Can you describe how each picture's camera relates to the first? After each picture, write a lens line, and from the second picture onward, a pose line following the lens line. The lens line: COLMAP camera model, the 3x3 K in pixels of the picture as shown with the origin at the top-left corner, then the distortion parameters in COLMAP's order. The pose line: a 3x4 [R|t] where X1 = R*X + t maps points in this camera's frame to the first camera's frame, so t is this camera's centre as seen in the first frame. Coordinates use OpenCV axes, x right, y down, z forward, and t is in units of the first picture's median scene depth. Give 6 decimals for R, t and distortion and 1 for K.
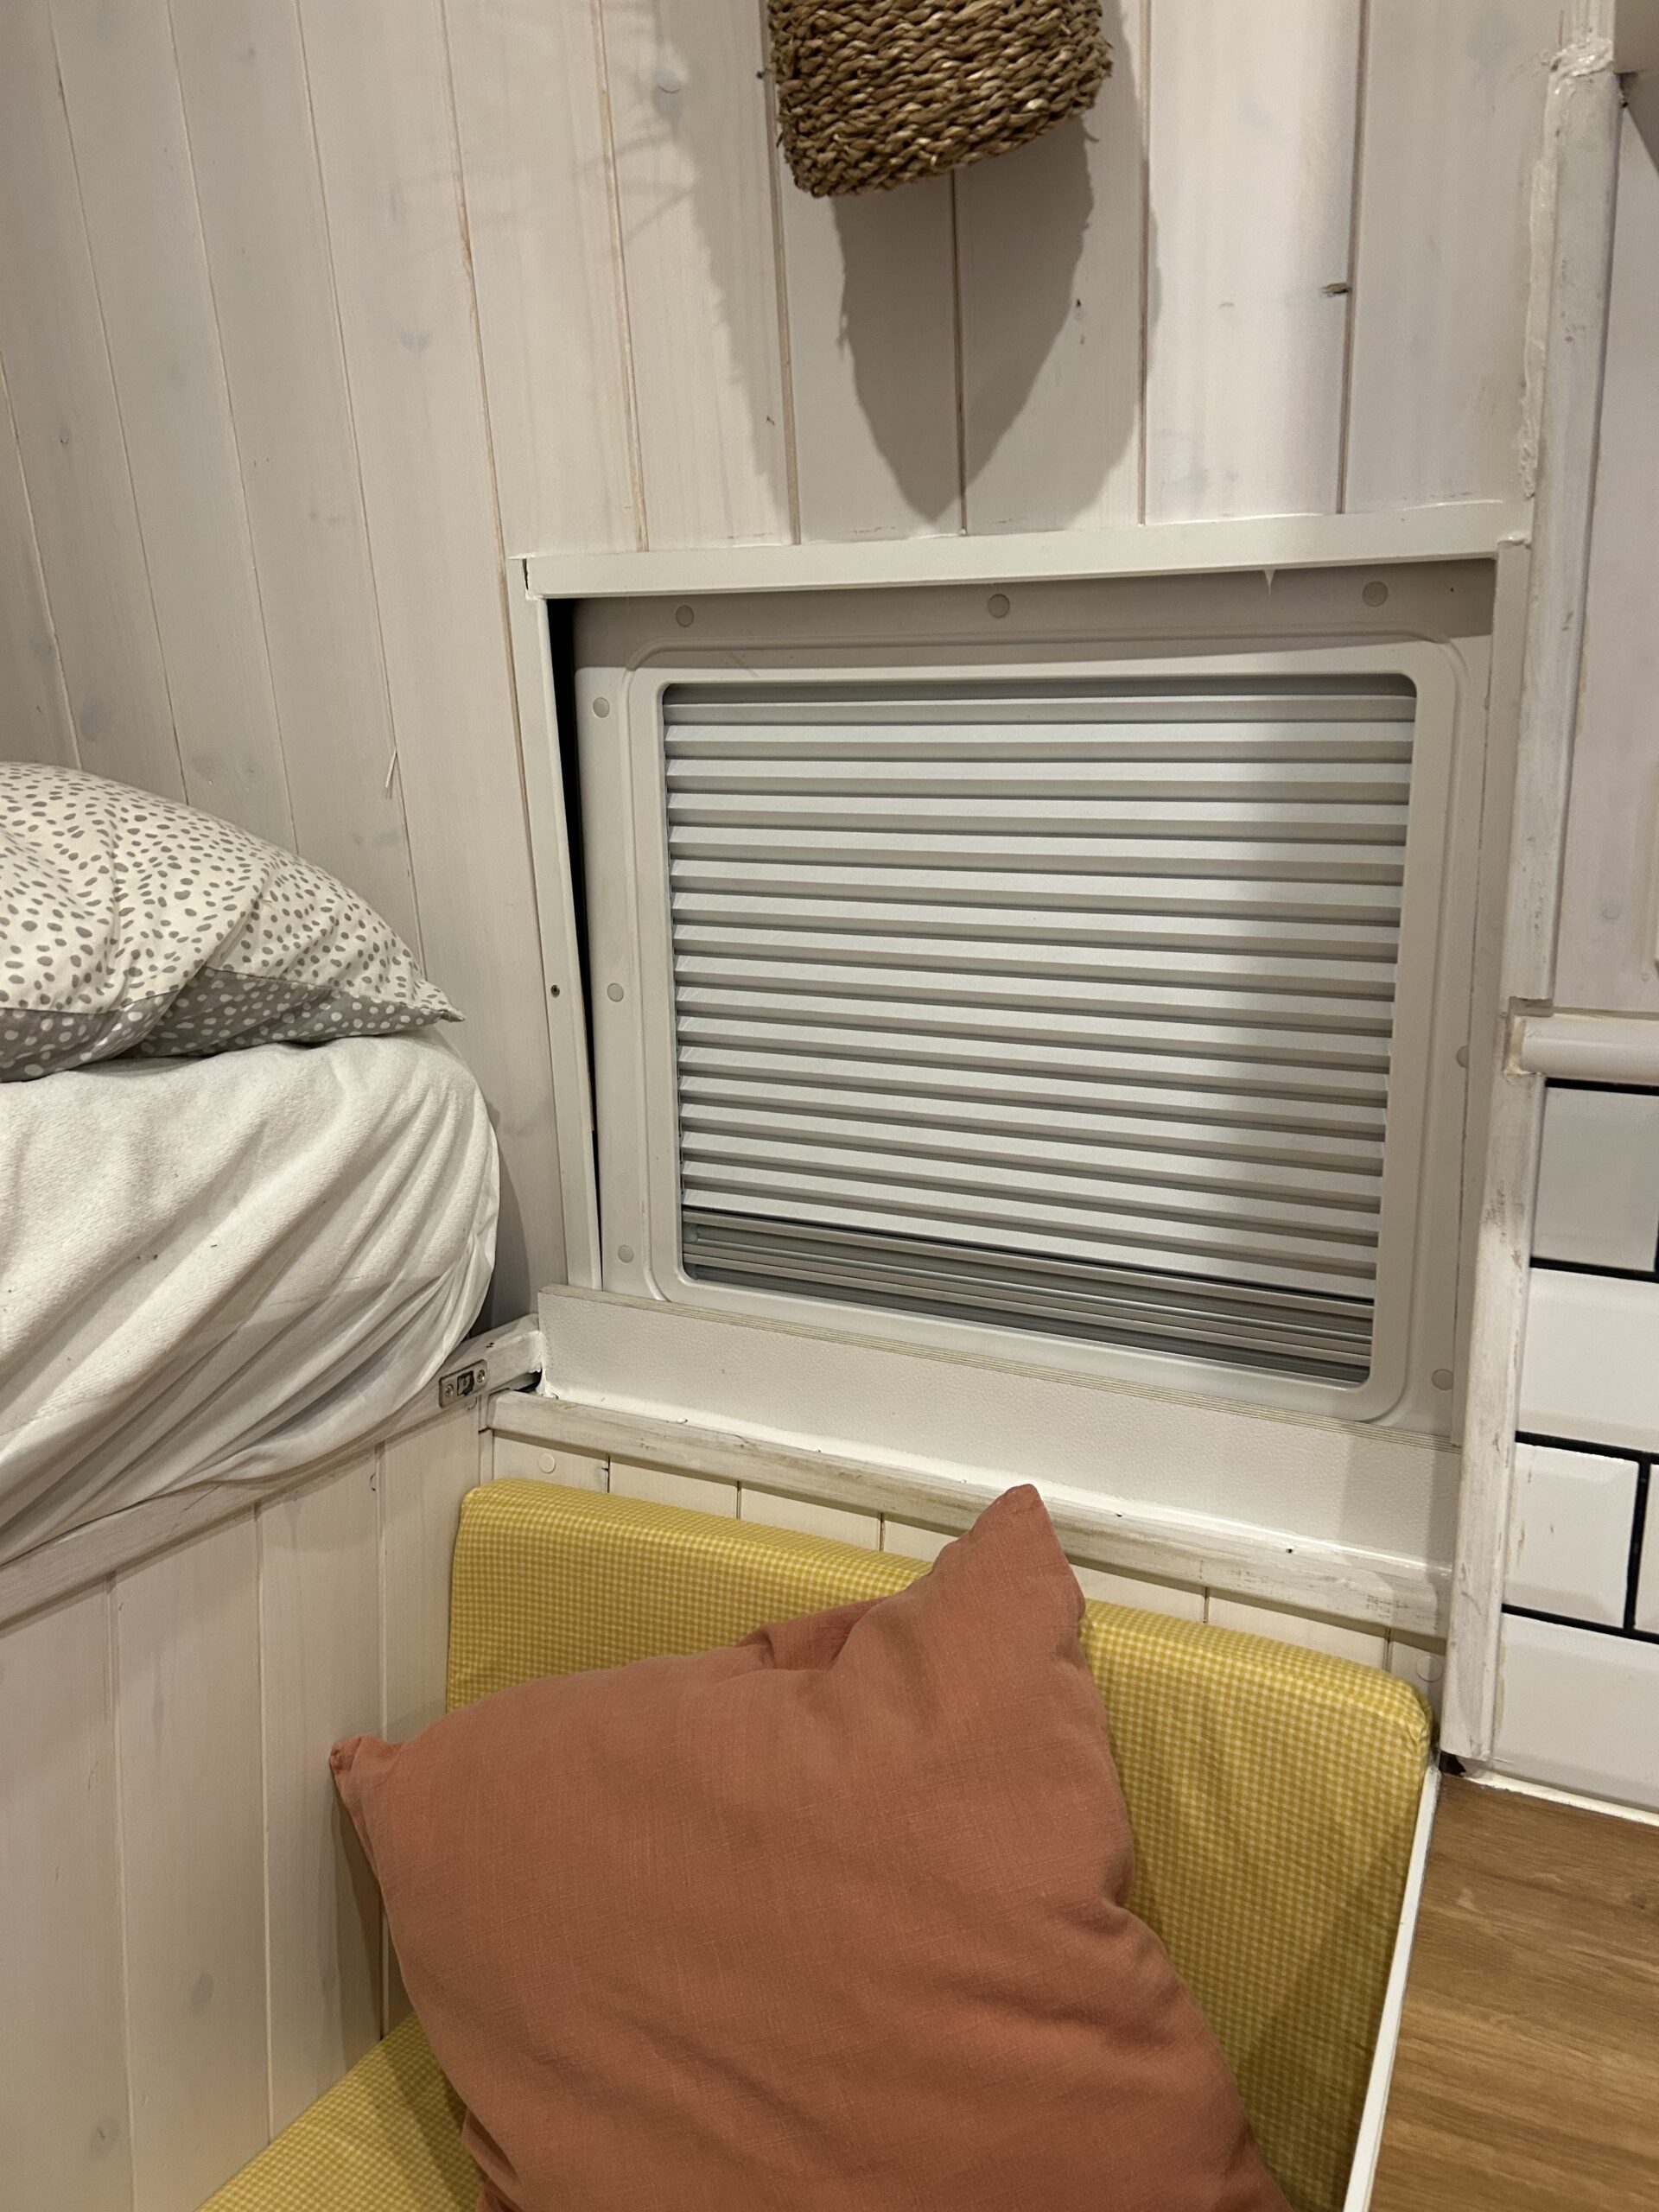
lens RADIAL K [[1657.1, 0, 845.9], [0, 1657.1, 1108.1], [0, 0, 1]] dist [0.049766, -0.052736]
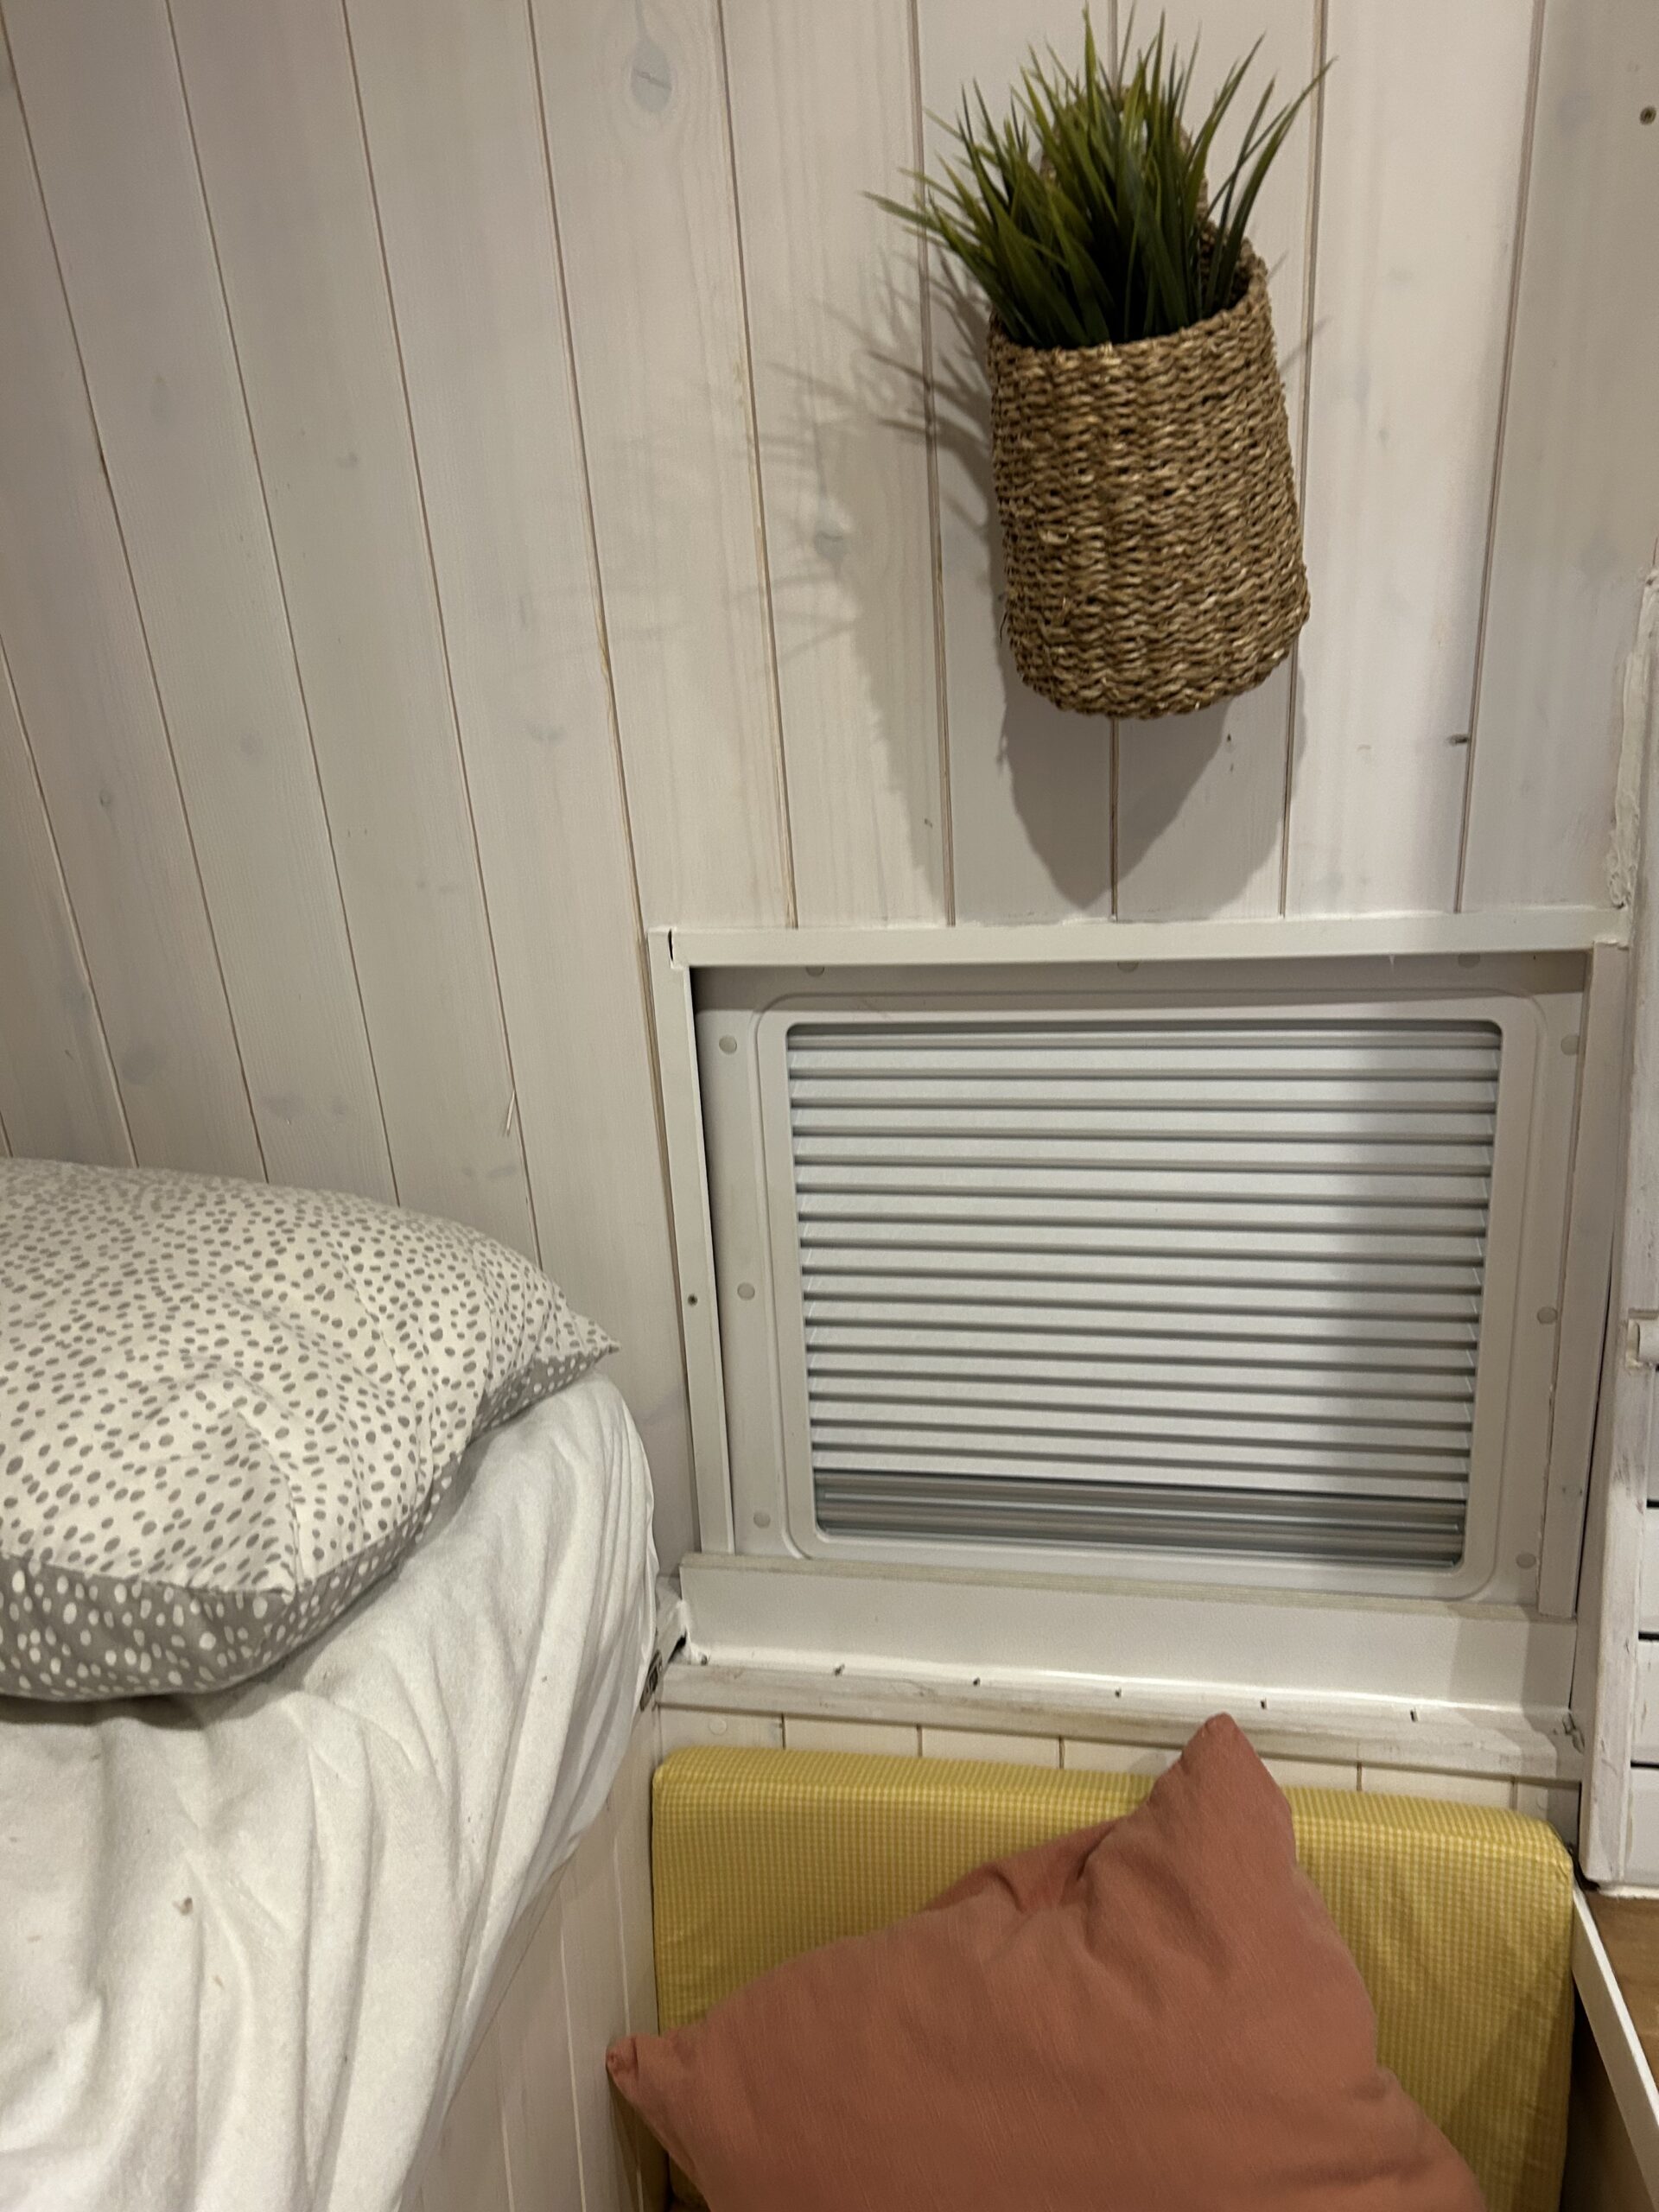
lens RADIAL K [[1657.1, 0, 848.2], [0, 1657.1, 1114.8], [0, 0, 1]] dist [0.049766, -0.052736]
pose [[0.965493, -0.119737, 0.231270, -0.378295], [0.102618, 0.991106, 0.084726, -0.327610], [-0.239358, -0.058070, 0.969193, -0.048903]]
